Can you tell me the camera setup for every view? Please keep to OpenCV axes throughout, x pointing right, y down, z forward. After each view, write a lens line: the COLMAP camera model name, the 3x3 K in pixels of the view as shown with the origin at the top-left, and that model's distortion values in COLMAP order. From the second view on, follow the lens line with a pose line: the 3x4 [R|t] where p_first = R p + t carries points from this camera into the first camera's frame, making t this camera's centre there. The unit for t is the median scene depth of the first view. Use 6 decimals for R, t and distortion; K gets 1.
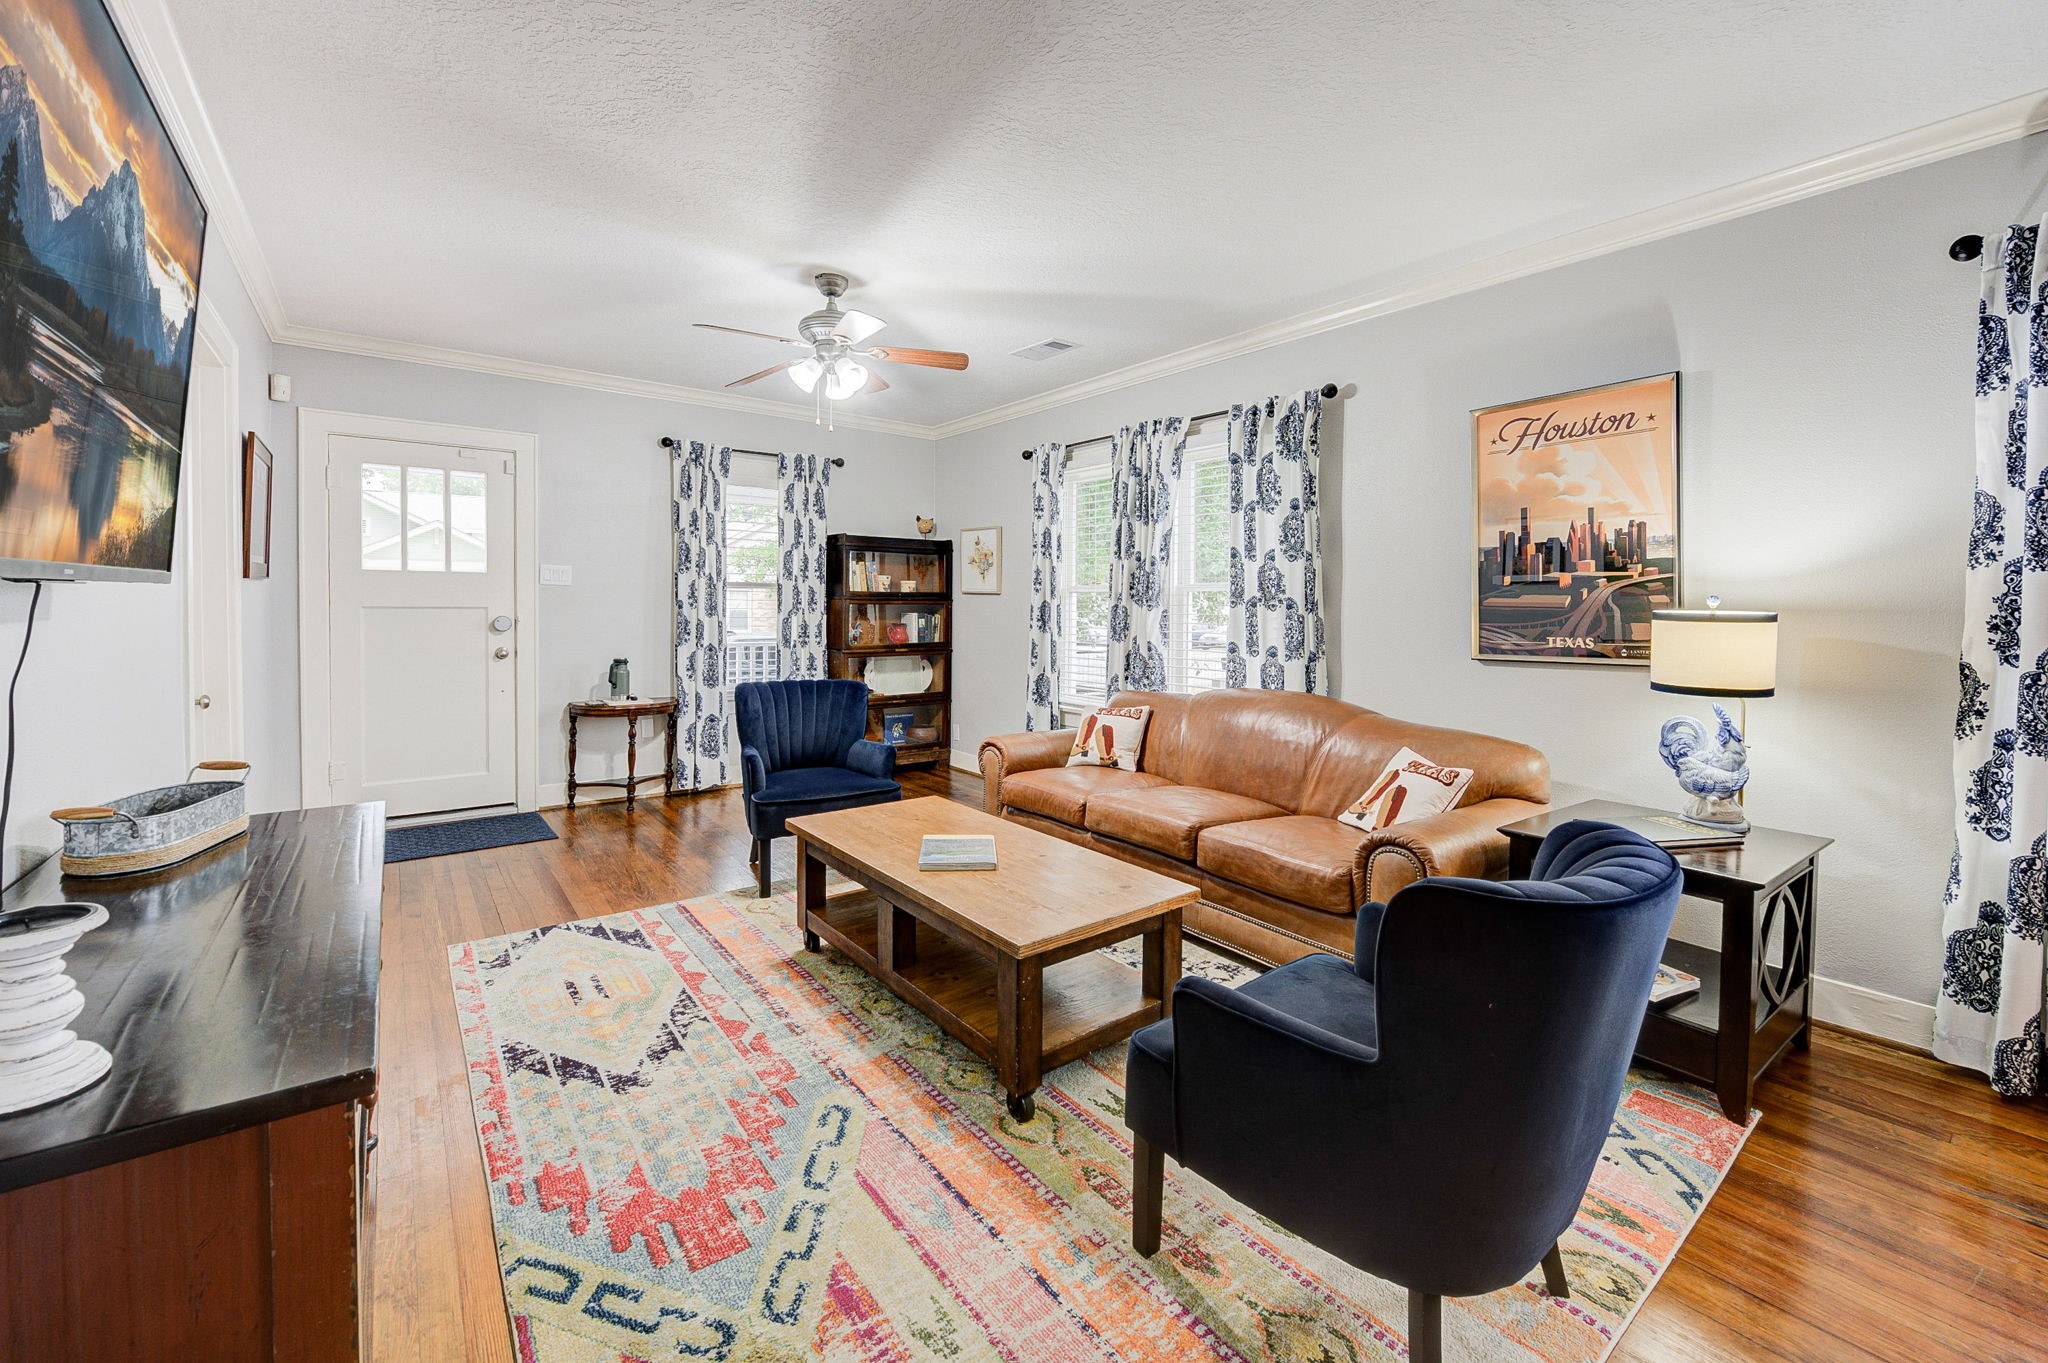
lens RADIAL K [[828.2, 0, 1018.2], [0, 828.2, 616.1], [0, 0, 1]] dist [-0.010457, 0.000520]
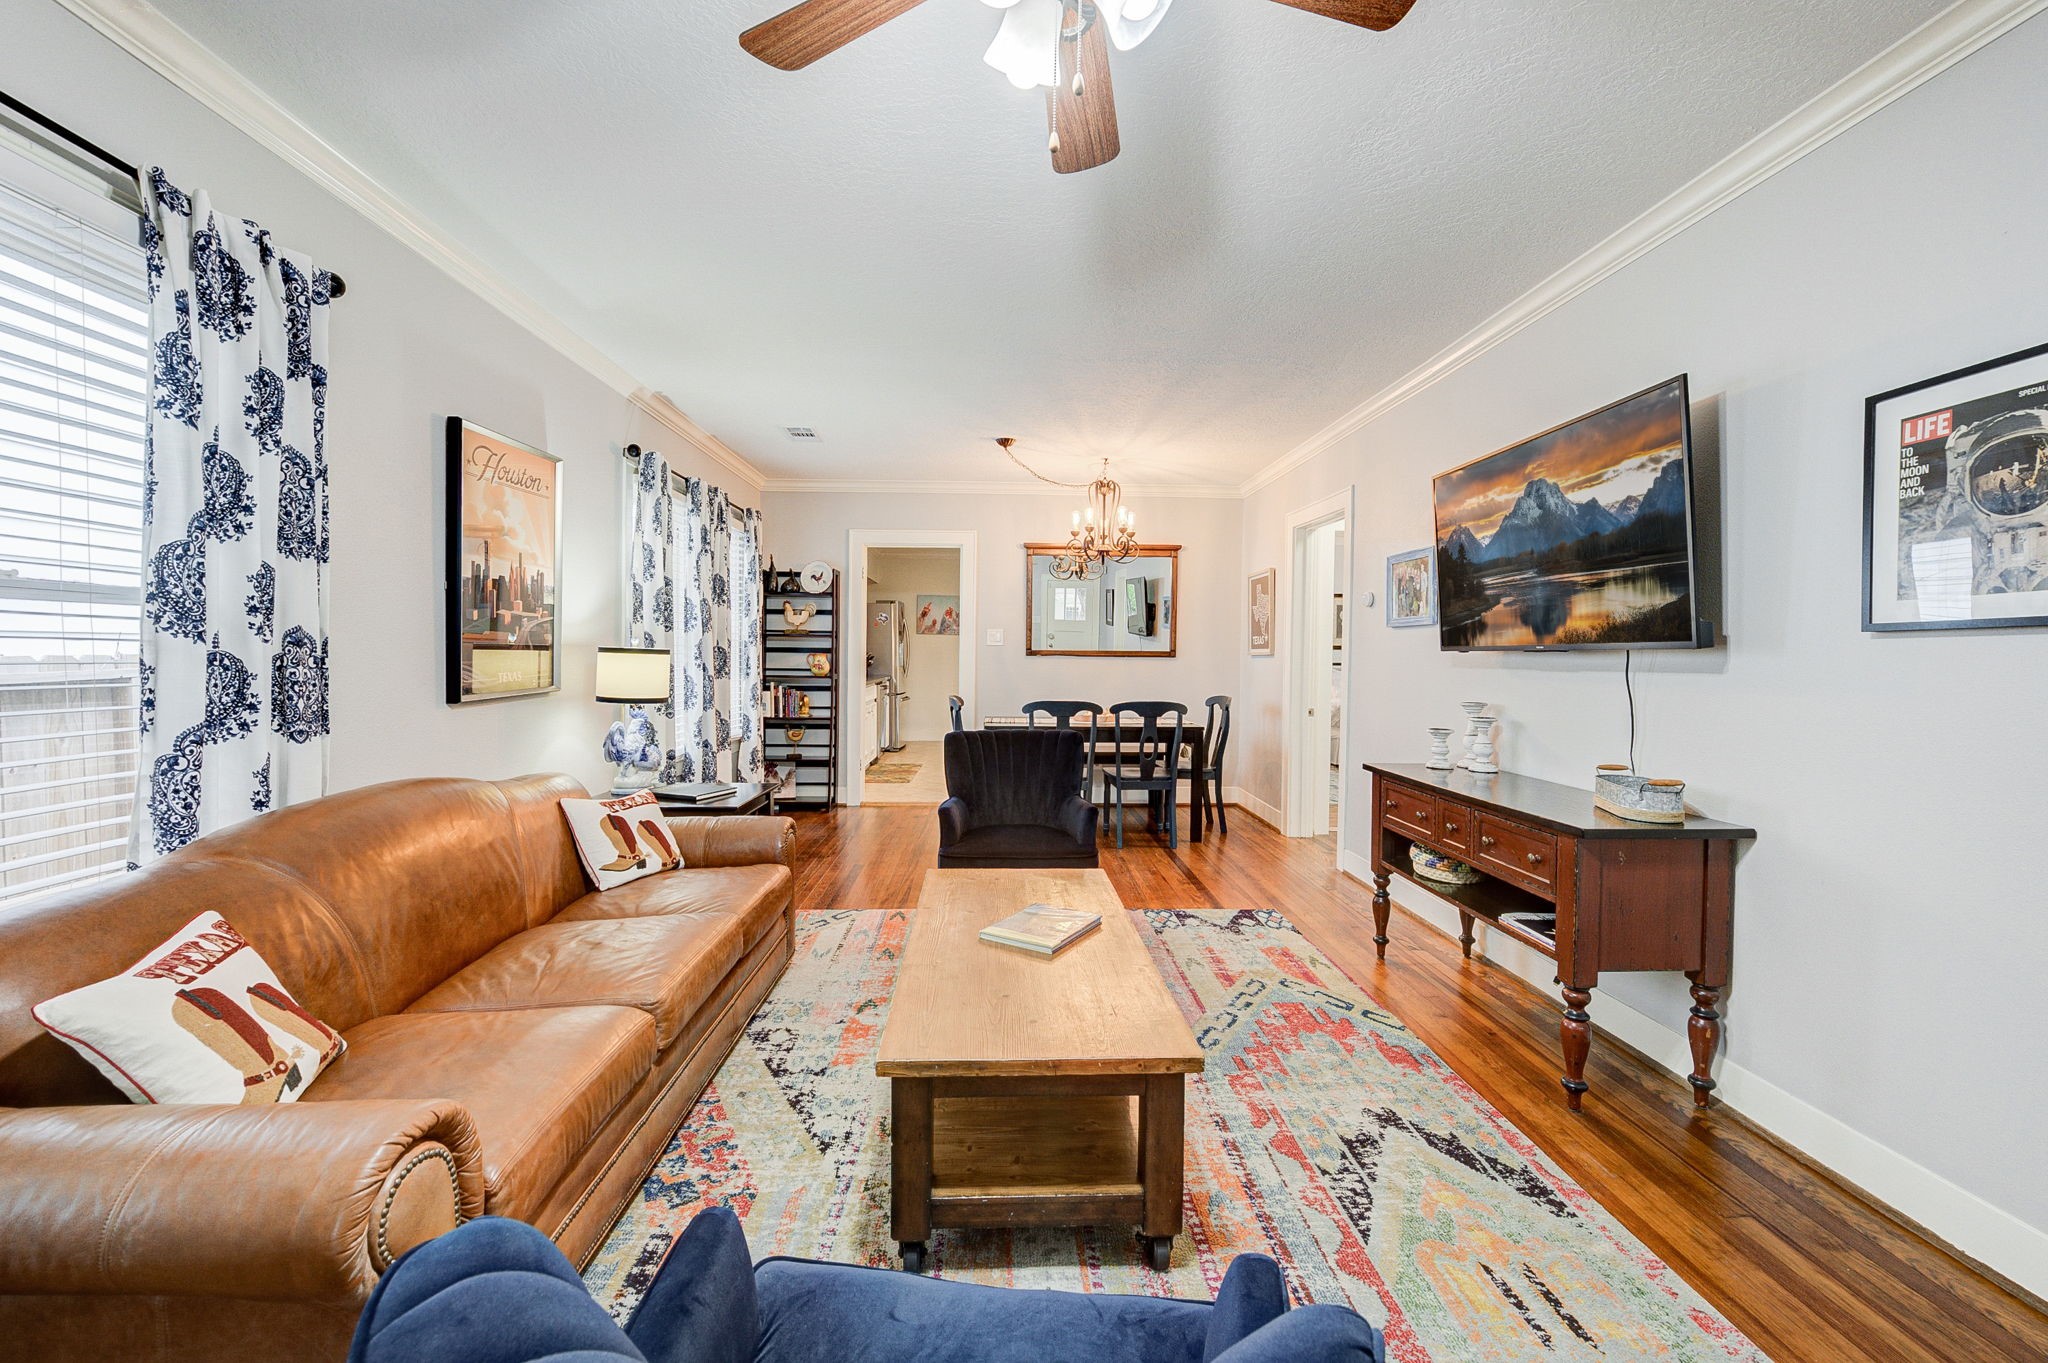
lens RADIAL K [[828.2, 0, 1021.0], [0, 828.2, 645.9], [0, 0, 1]] dist [-0.010457, 0.000520]
pose [[-0.813113, -0.014331, 0.581930, -0.293377], [-0.011646, 0.999897, 0.008352, -0.014292], [-0.581990, 0.000014, -0.813196, 0.891605]]
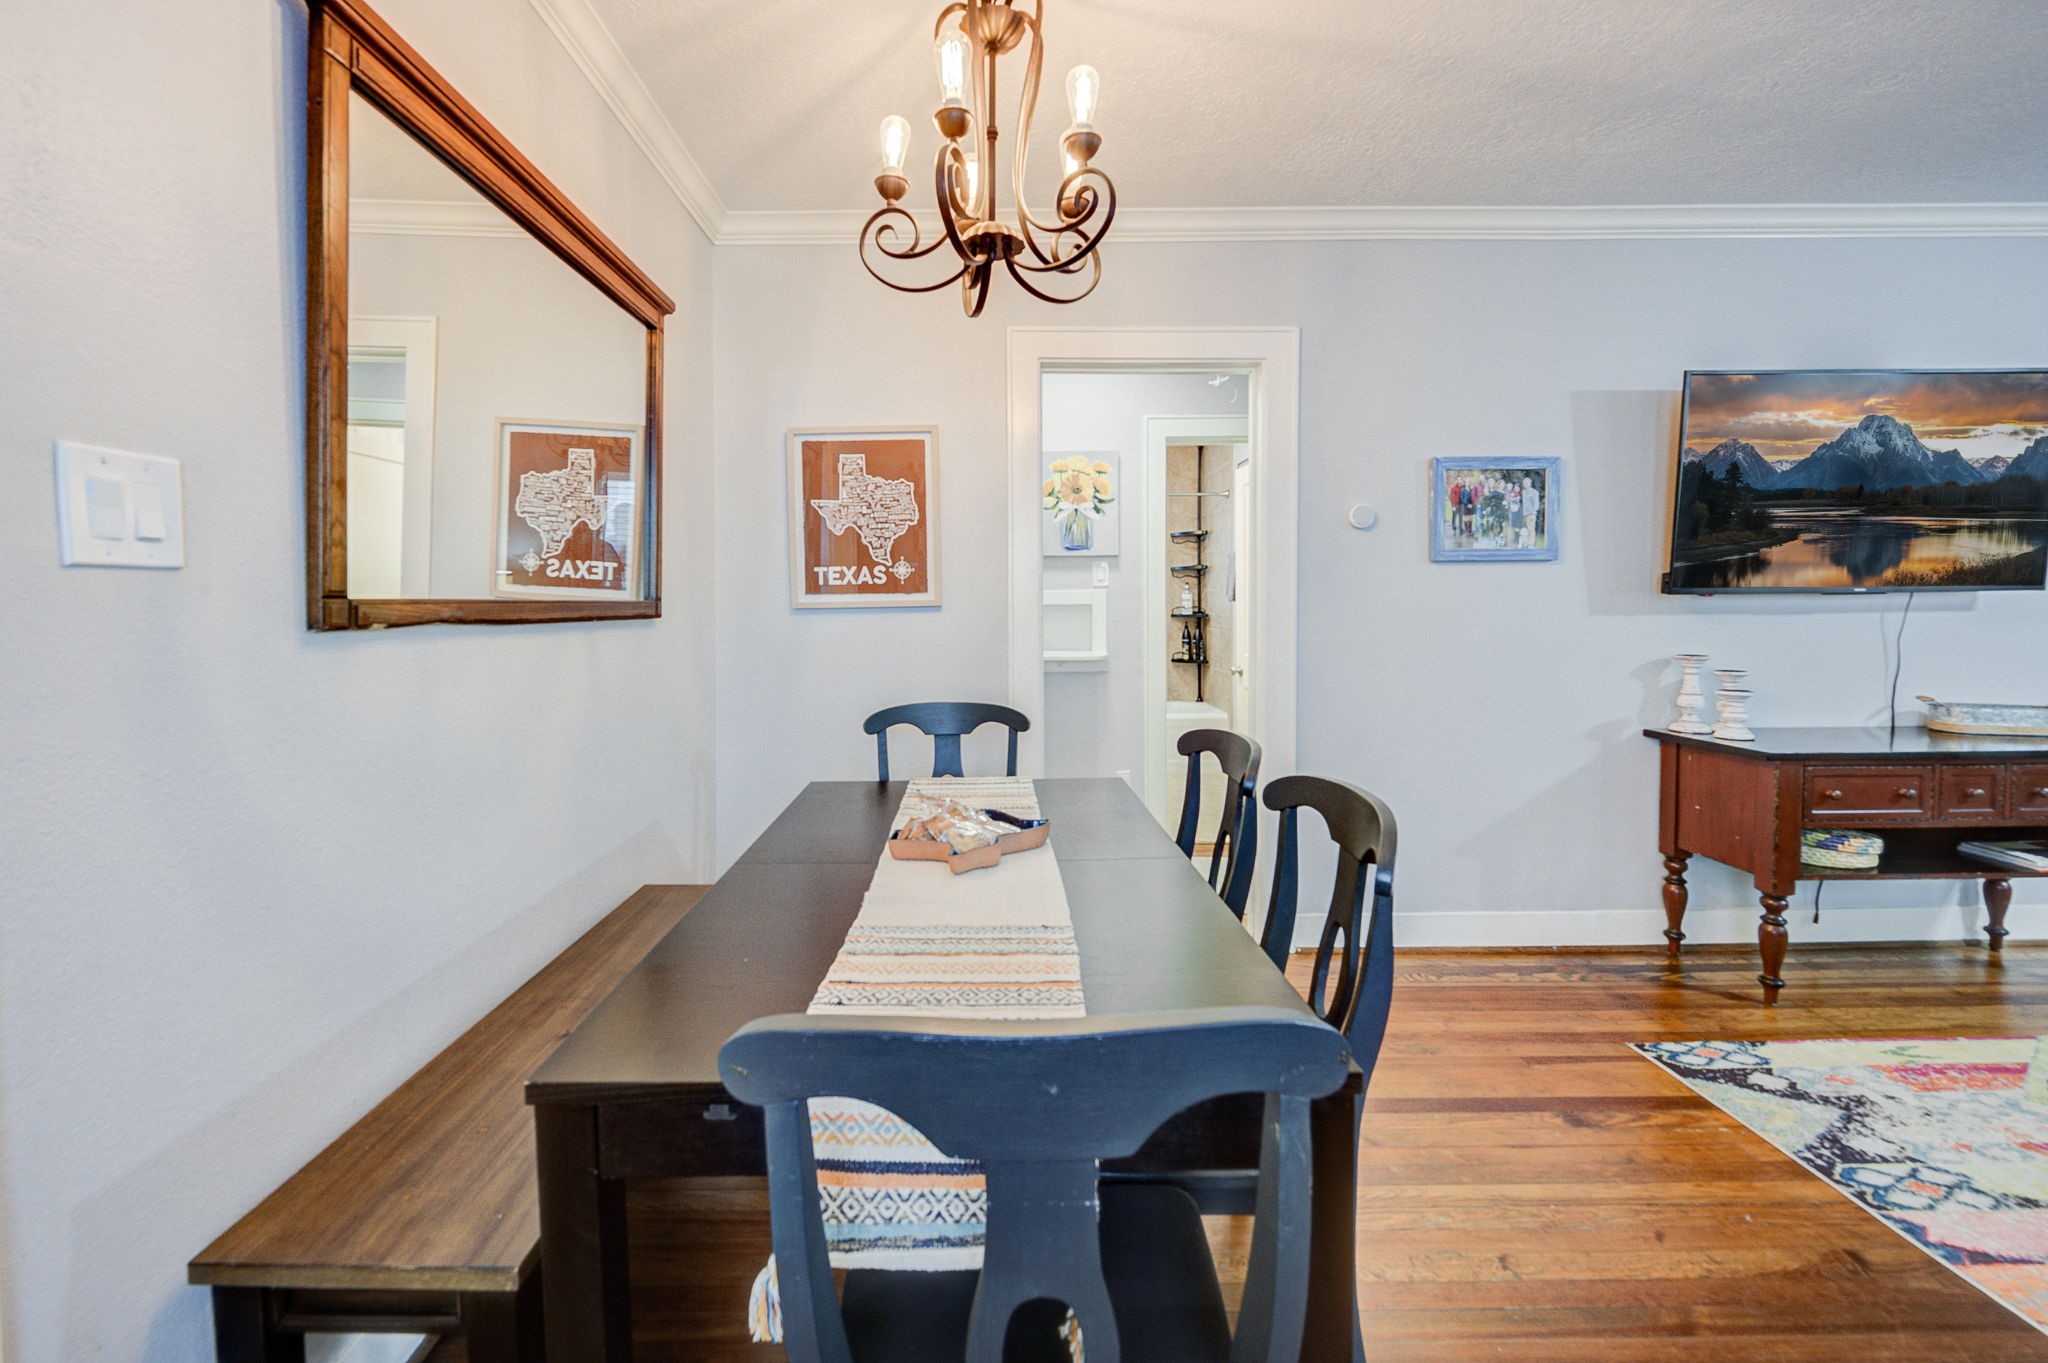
lens RADIAL K [[828.2, 0, 986.2], [0, 828.2, 624.5], [0, 0, 1]] dist [-0.010457, 0.000520]
pose [[-0.613161, 0.013642, -0.789841, 0.547256], [-0.010267, 0.999629, 0.025235, 0.003320], [0.789892, 0.023582, -0.612793, 0.090103]]
